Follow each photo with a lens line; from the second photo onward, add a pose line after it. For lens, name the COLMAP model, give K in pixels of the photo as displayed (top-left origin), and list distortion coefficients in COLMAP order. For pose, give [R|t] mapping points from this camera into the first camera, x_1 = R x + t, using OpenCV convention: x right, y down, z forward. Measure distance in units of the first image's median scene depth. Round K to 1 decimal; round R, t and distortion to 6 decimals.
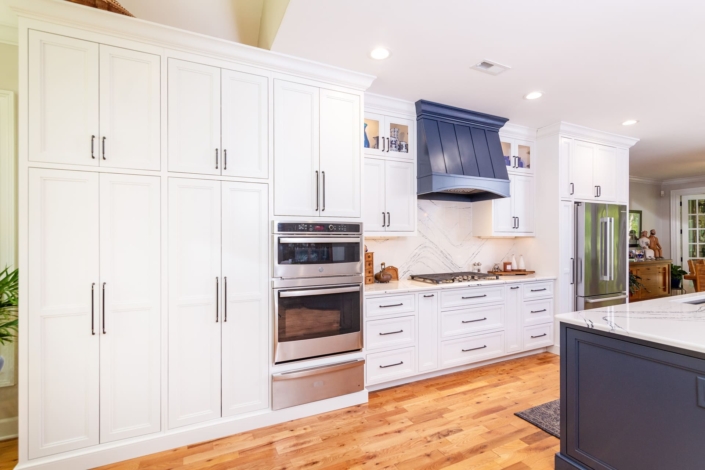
lens RADIAL K [[346.8, 0, 366.2], [0, 346.8, 239.2], [0, 0, 1]] dist [0.000405, 0.000288]
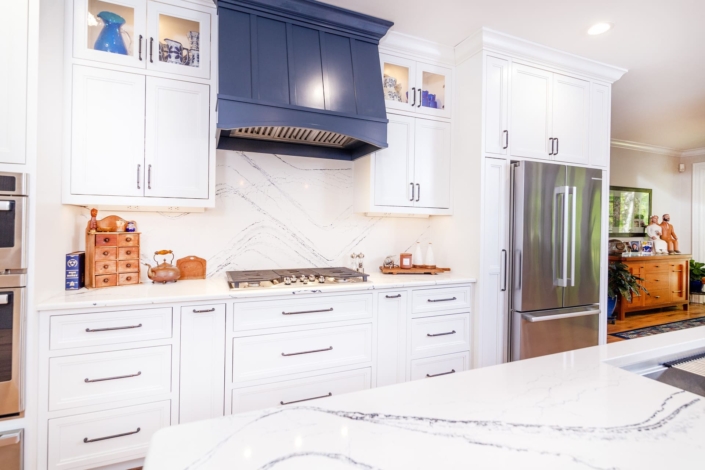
lens RADIAL K [[358.7, 0, 353.6], [0, 358.7, 223.4], [0, 0, 1]] dist [0.000377, -0.000048]
pose [[0.998083, 0.019112, -0.058860, 0.353910], [-0.019285, 0.999811, -0.002363, 0.013184], [0.058804, 0.003494, 0.998263, 0.330160]]
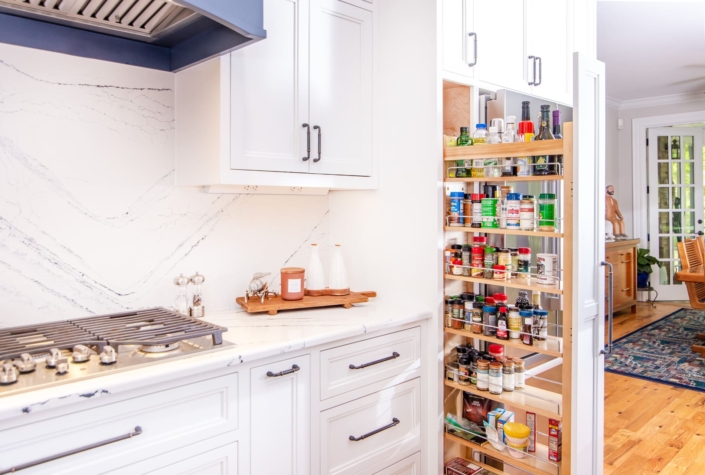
lens RADIAL K [[546.2, 0, 355.3], [0, 546.2, 202.2], [0, 0, 1]] dist [0.003639, 0.002905]
pose [[0.955326, 0.002688, 0.295542, 0.319563], [-0.001472, 0.999990, -0.004338, 0.007095], [-0.295550, 0.003709, 0.955320, 0.512616]]
